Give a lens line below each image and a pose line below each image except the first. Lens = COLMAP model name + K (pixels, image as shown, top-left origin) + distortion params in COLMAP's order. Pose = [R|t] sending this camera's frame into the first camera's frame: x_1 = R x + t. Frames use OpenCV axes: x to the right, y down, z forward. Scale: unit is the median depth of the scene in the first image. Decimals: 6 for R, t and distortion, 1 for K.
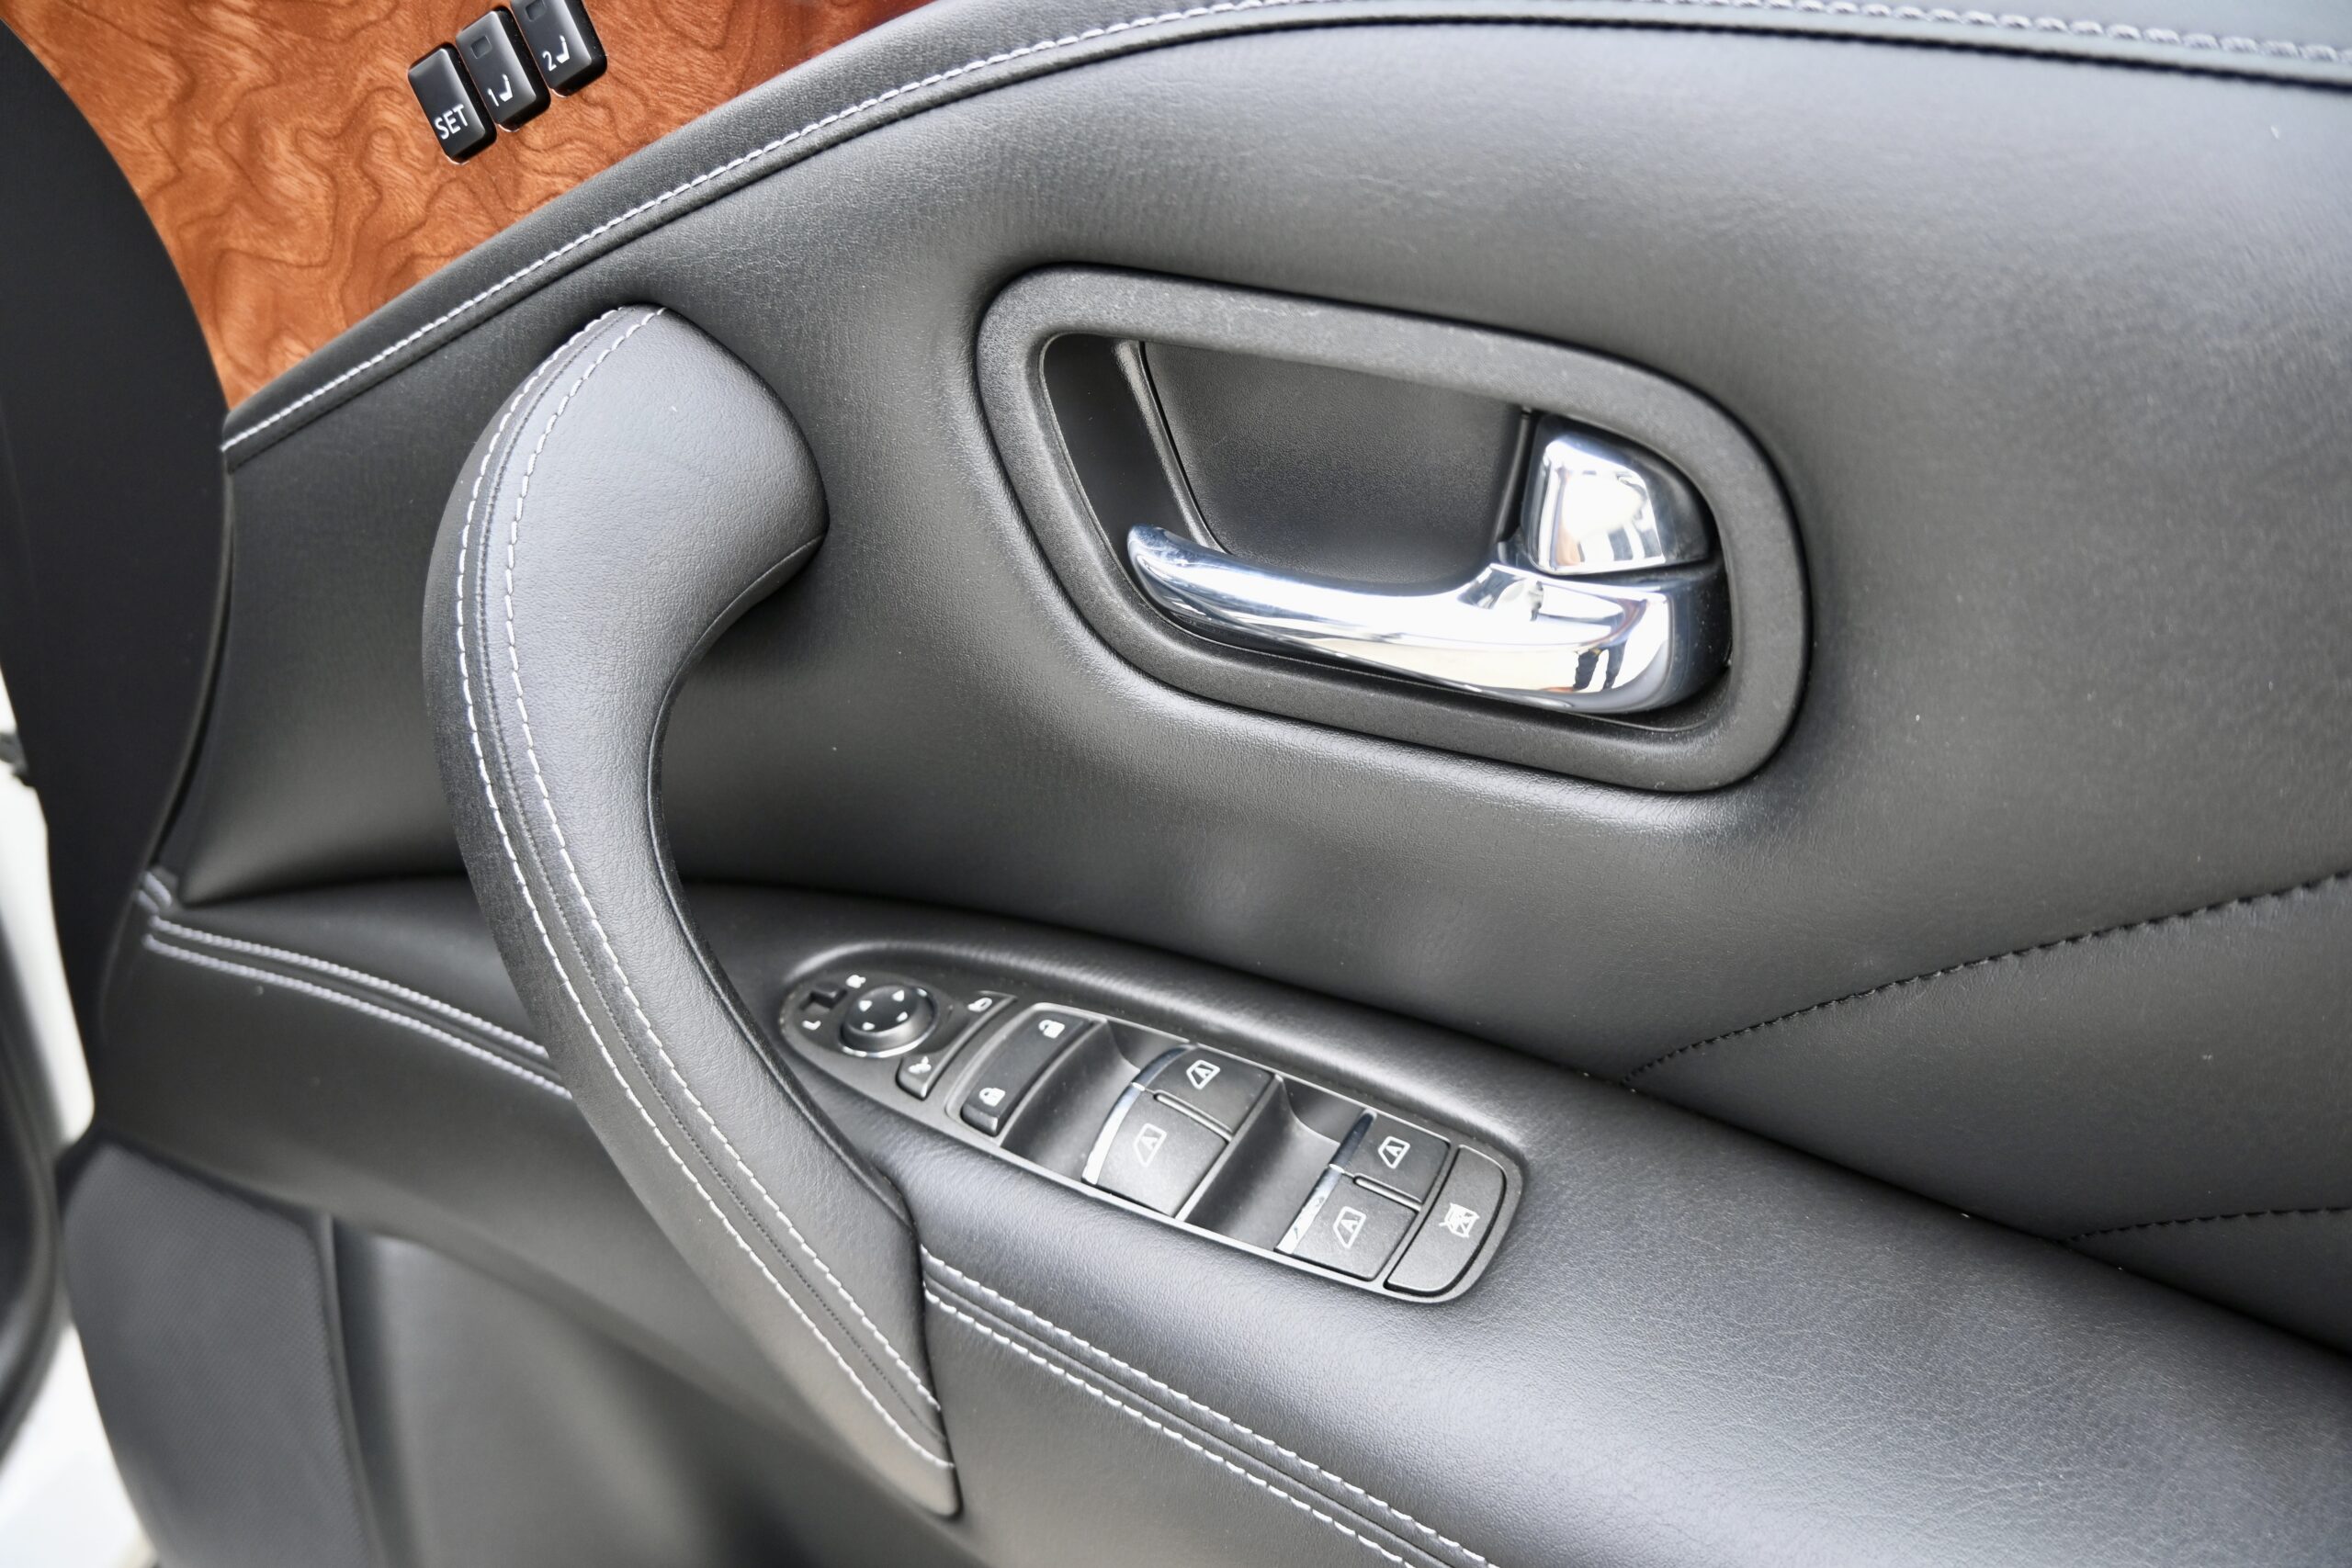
lens RADIAL K [[1626.9, 0, 1185.6], [0, 1626.9, 785.5], [0, 0, 1]] dist [0.004966, 0.000170]
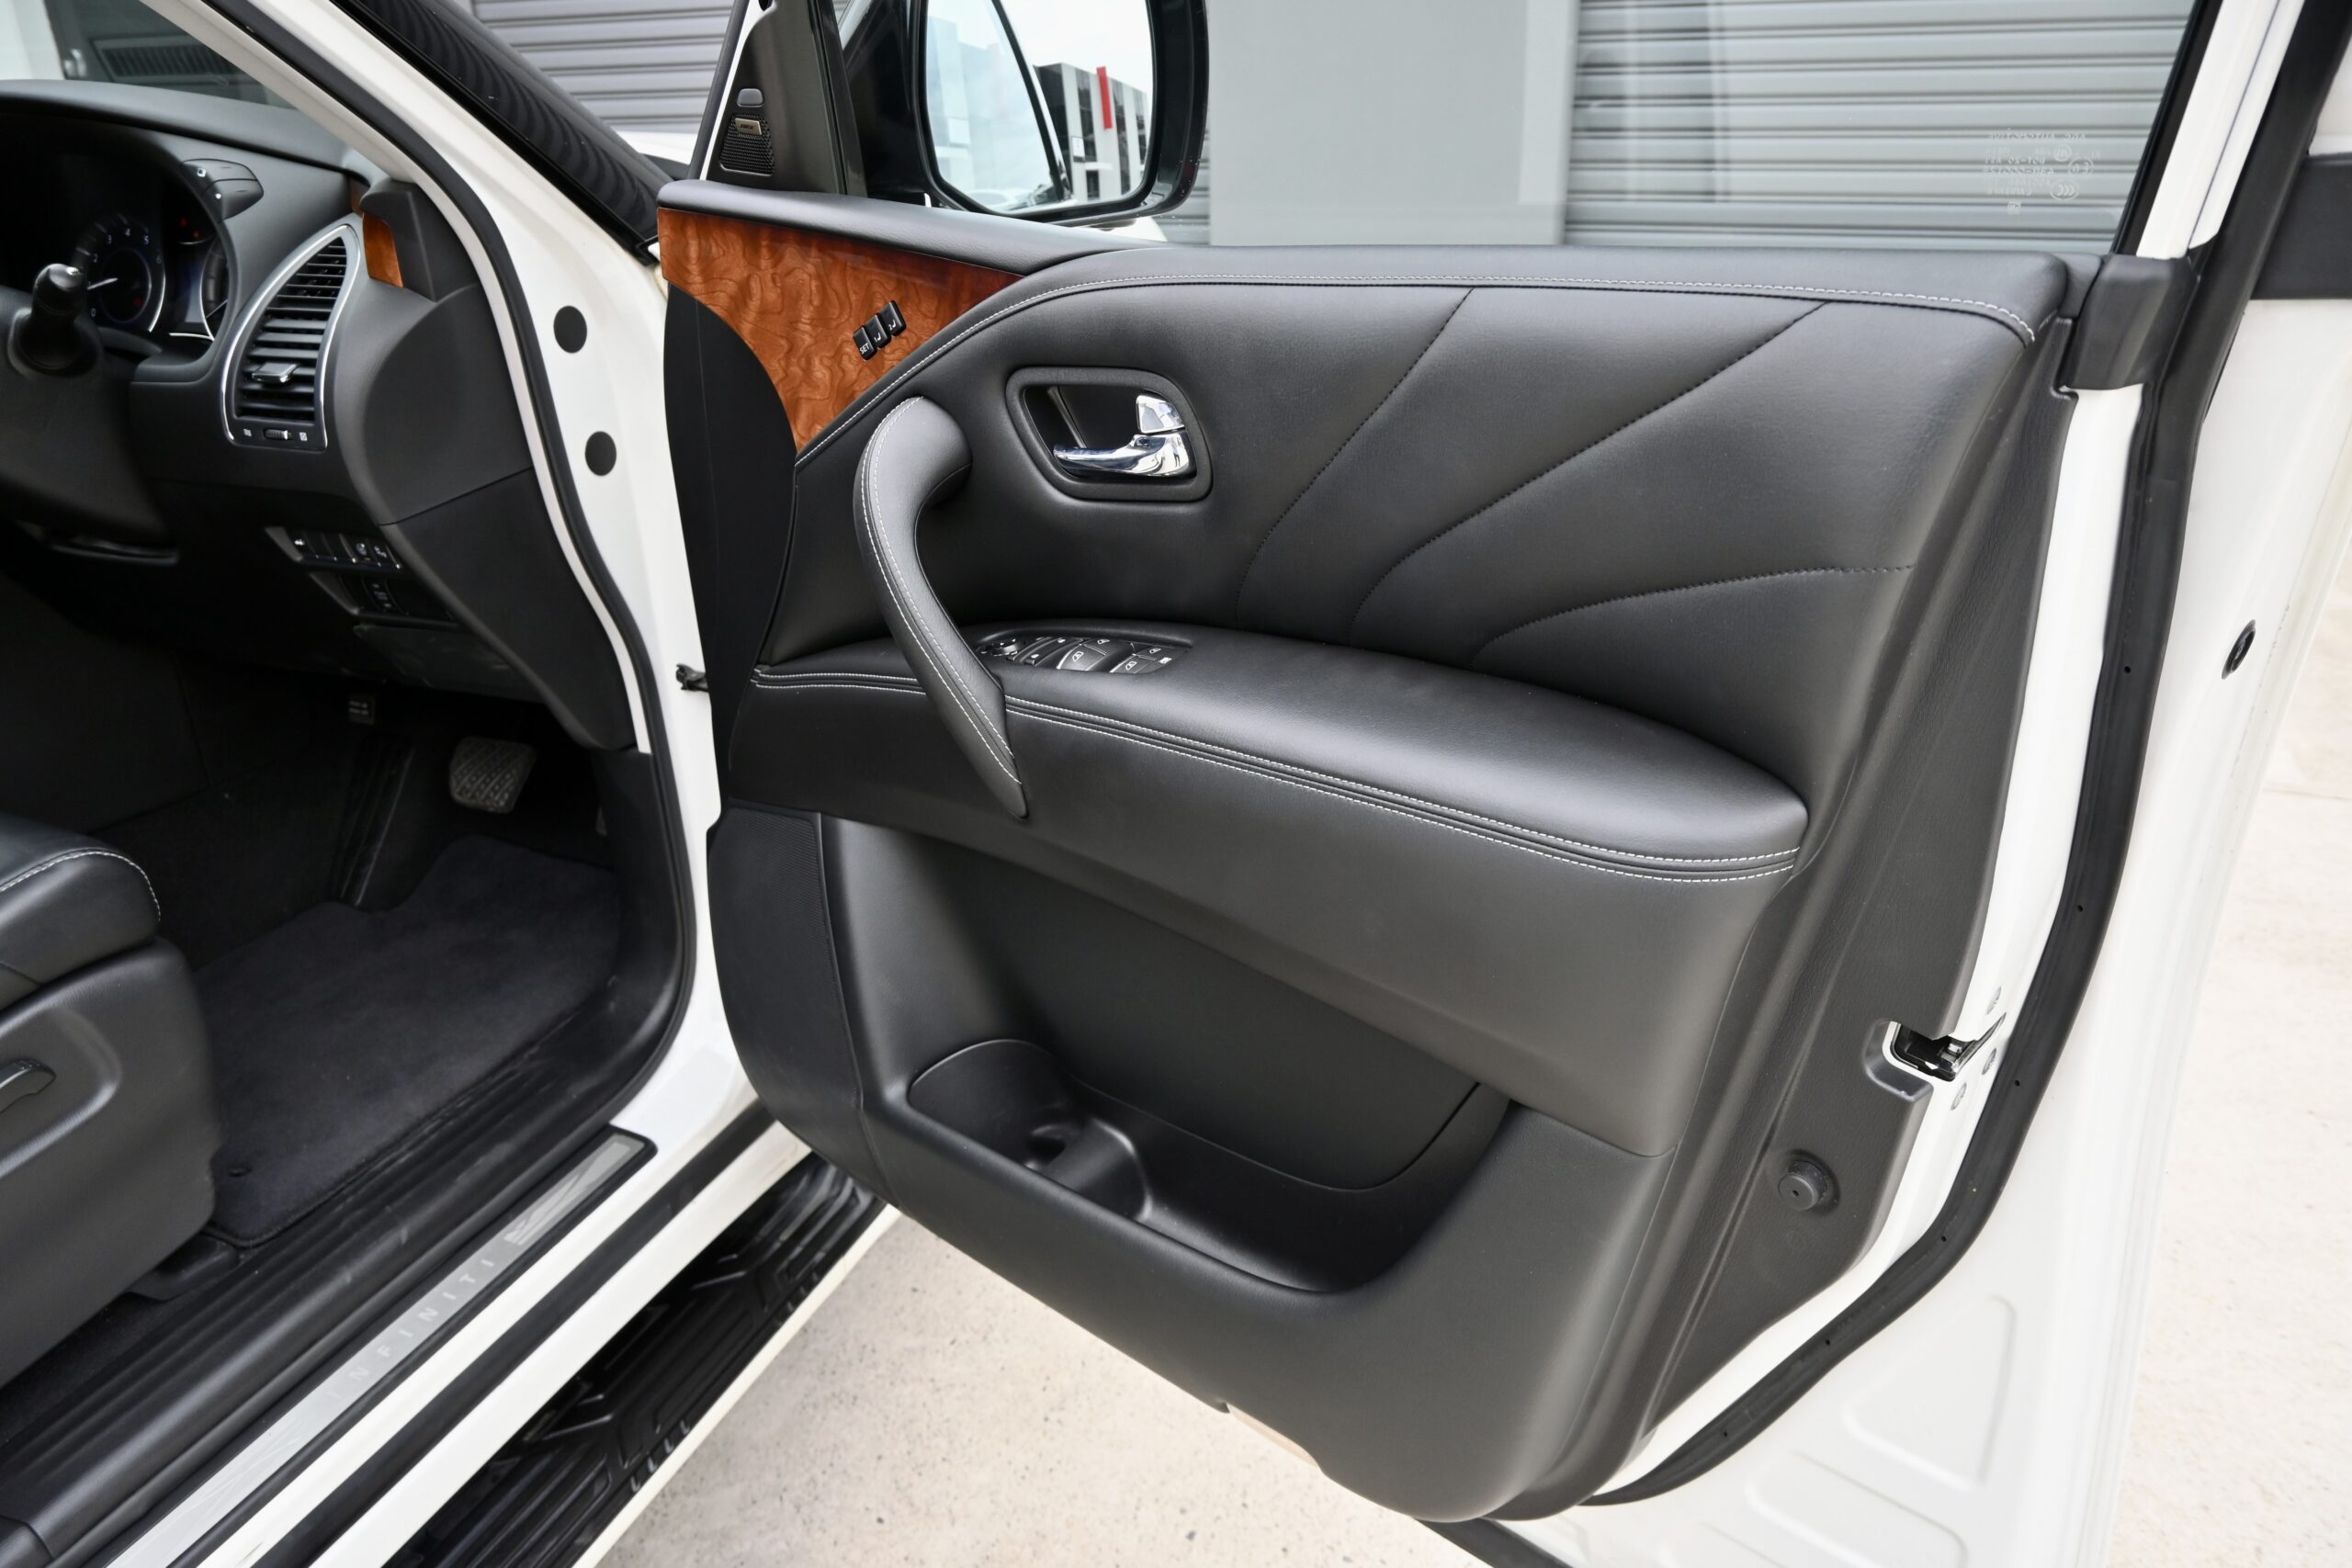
lens RADIAL K [[1626.9, 0, 1214.5], [0, 1626.9, 794.5], [0, 0, 1]] dist [0.004966, 0.000170]
pose [[0.970763, -0.041485, -0.236428, 0.958781], [0.011798, 0.992008, -0.125624, 0.892105], [0.239750, 0.119162, 0.963494, -1.857858]]
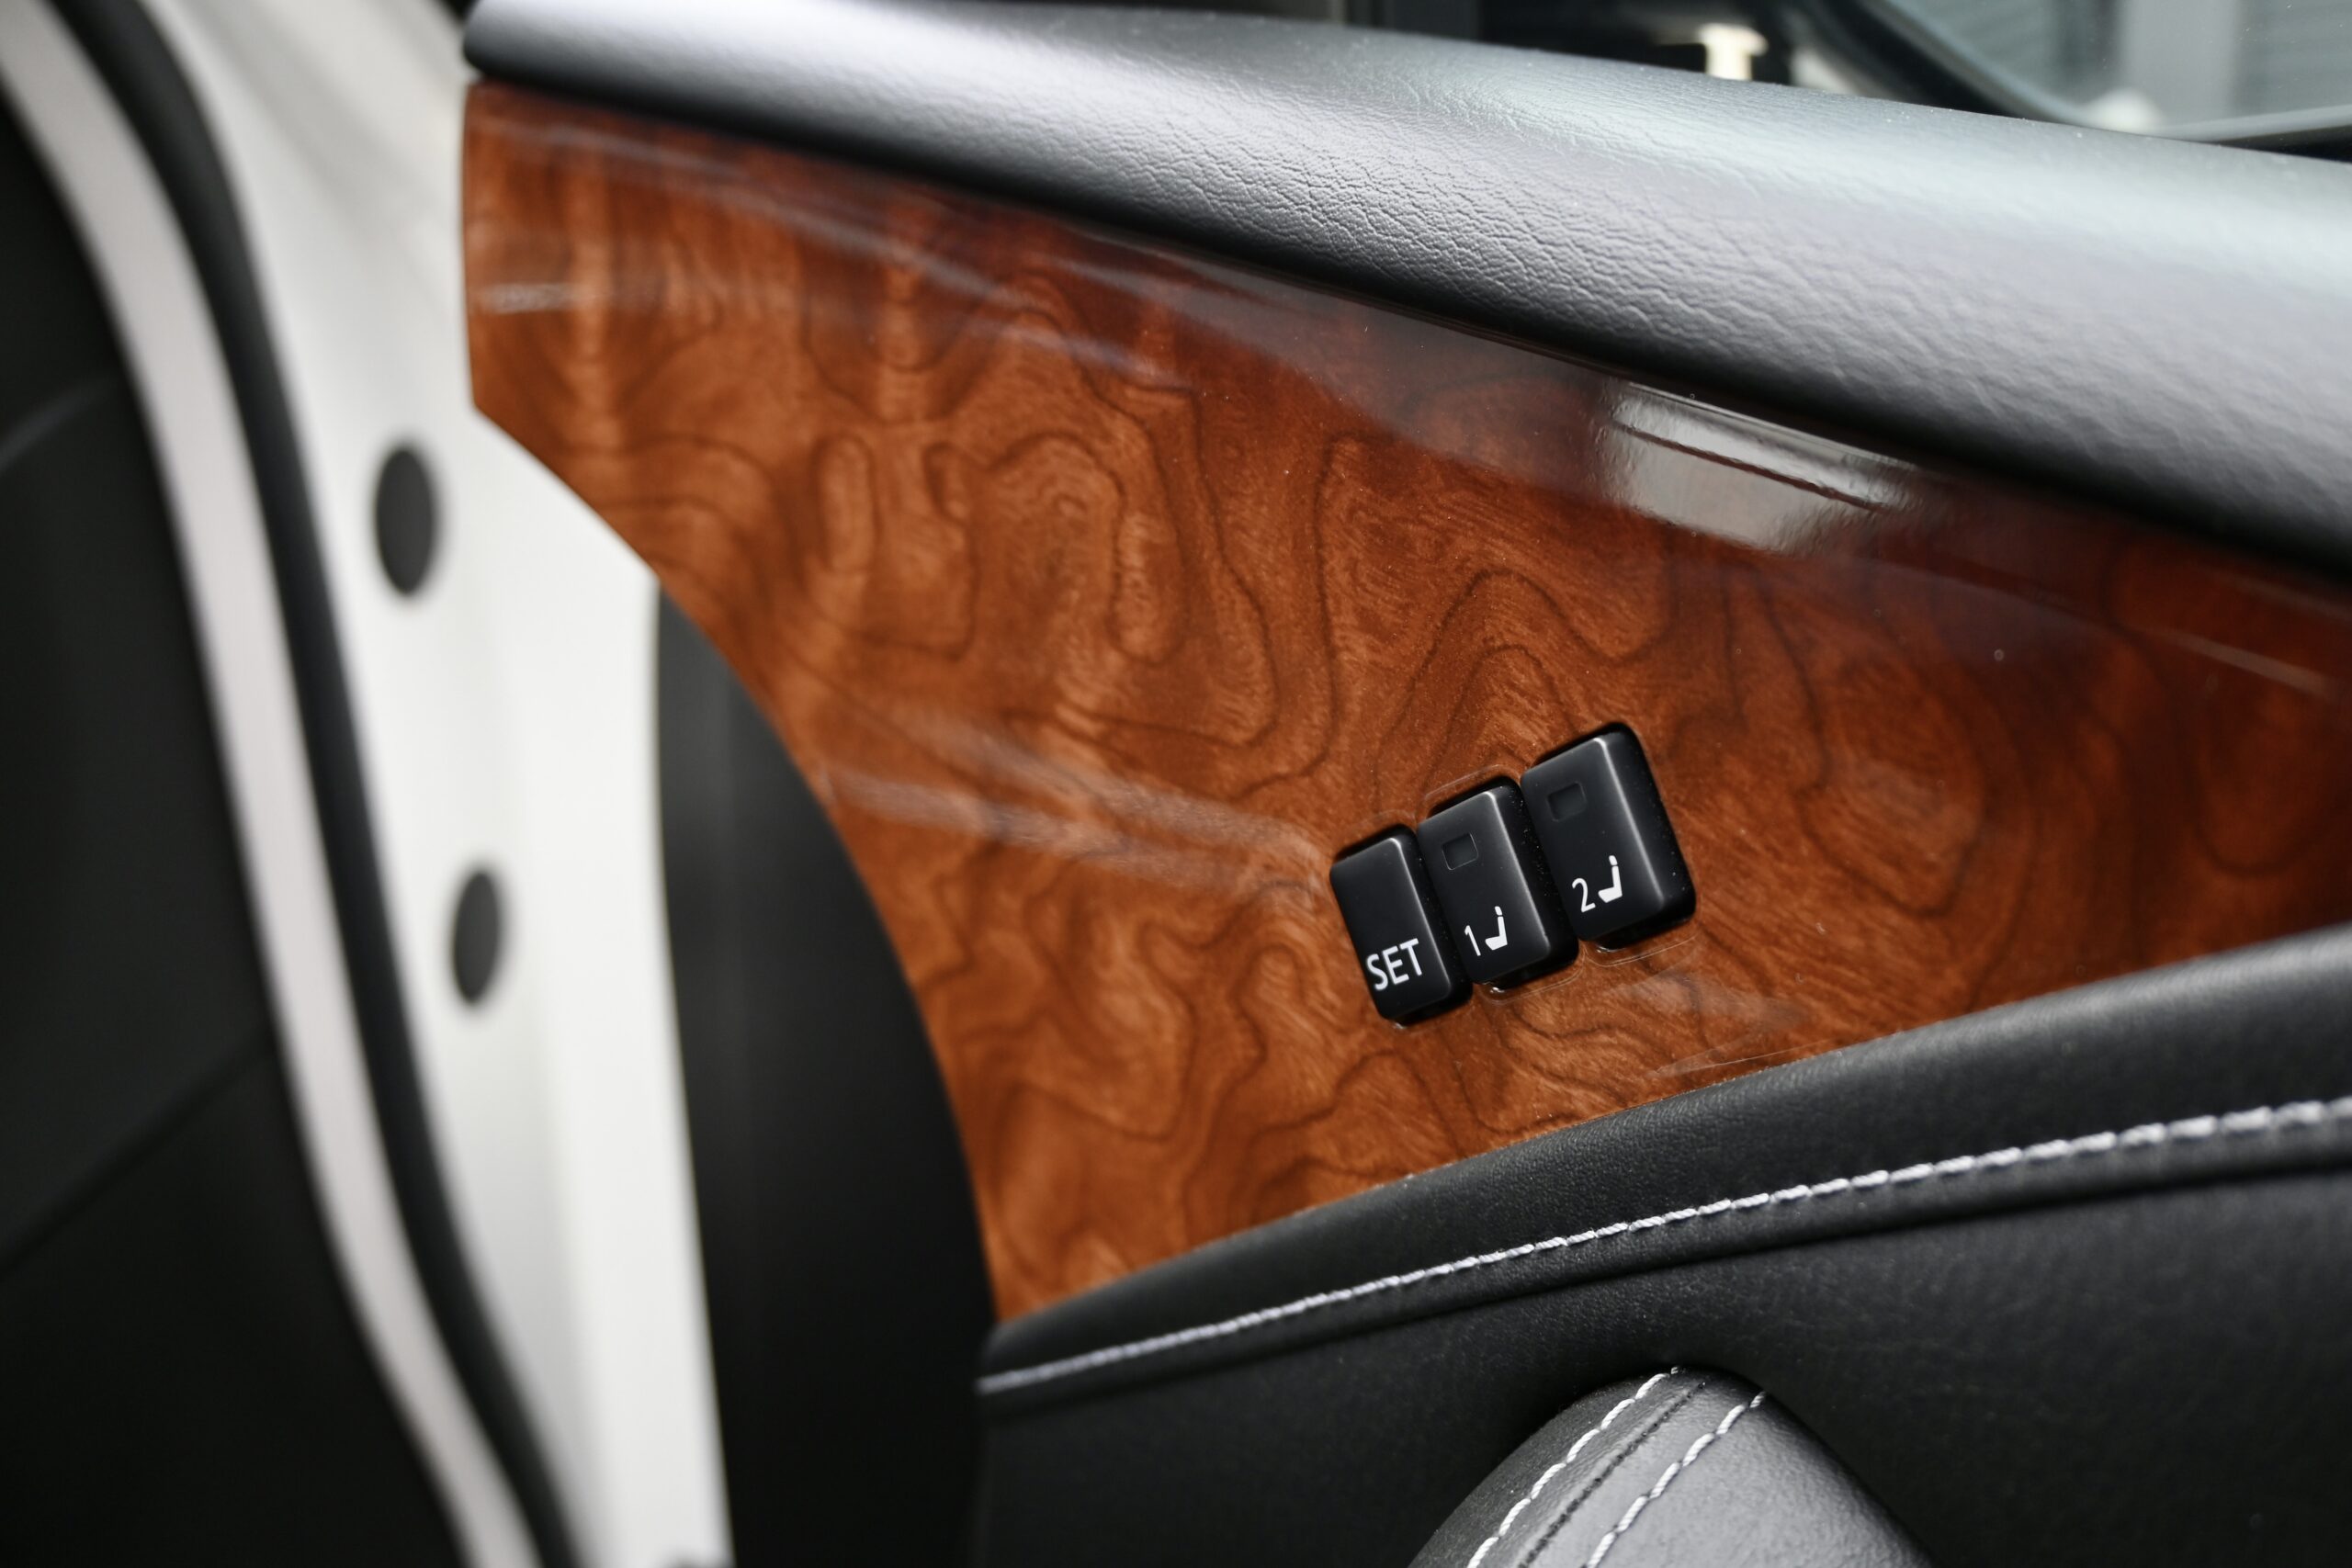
lens RADIAL K [[2551.7, 0, 1185.3], [0, 2551.7, 782.3], [0, 0, 1]] dist [-0.009965, 0.000000]
pose [[0.875972, 0.020297, -0.481935, -0.114513], [-0.120851, 0.976483, -0.178536, -0.304498], [0.466977, 0.214635, 0.857825, 0.250816]]
